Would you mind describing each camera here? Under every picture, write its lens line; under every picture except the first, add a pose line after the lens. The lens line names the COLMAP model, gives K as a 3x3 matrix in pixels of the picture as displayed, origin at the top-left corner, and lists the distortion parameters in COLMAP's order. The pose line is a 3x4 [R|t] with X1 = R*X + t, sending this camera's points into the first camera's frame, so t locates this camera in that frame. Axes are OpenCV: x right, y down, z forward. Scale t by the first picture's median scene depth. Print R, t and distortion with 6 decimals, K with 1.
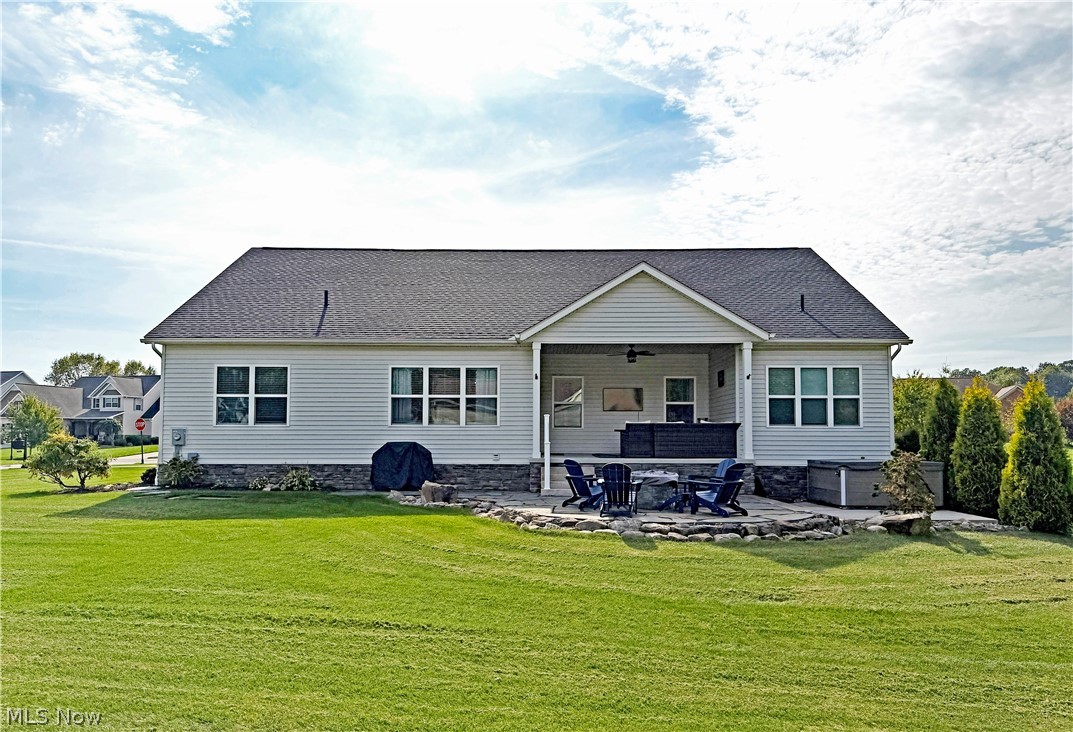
lens RADIAL K [[714.8, 0, 537.9], [0, 714.8, 394.6], [0, 0, 1]] dist [0.028145, -0.001518]
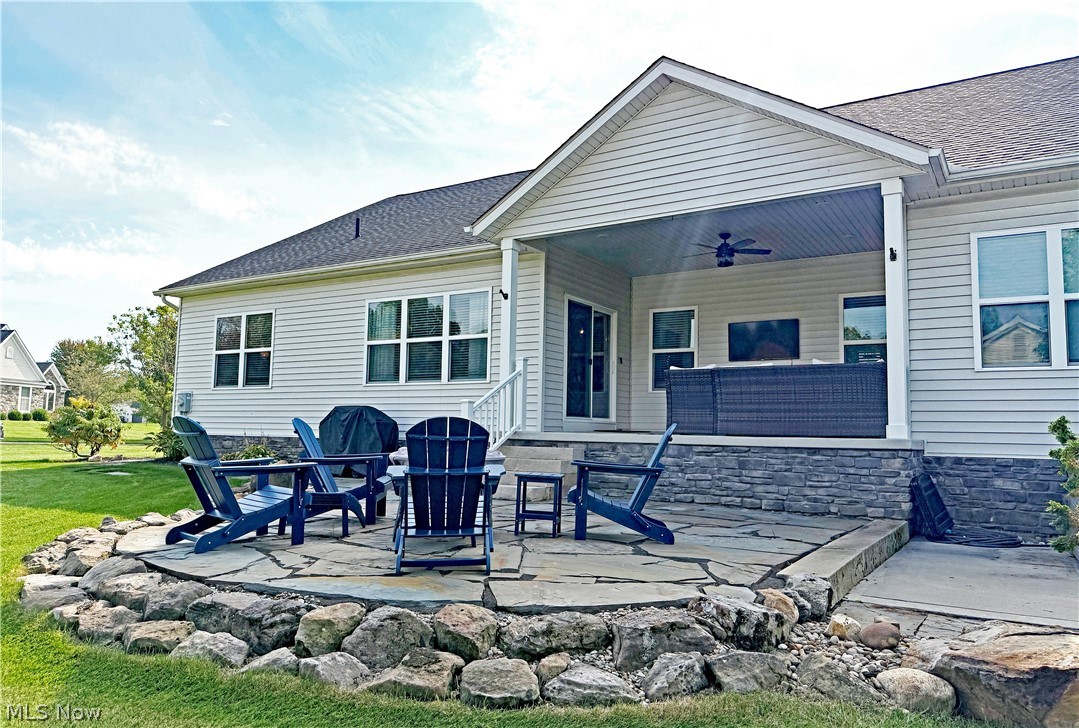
lens RADIAL K [[777.7, 0, 525.9], [0, 777.7, 365.8], [0, 0, 1]] dist [0.054643, -0.091693]
pose [[0.843124, -0.032150, -0.536758, 0.340399], [0.003552, 0.998522, -0.054229, 0.066993], [0.537708, 0.043815, 0.841992, 0.435312]]
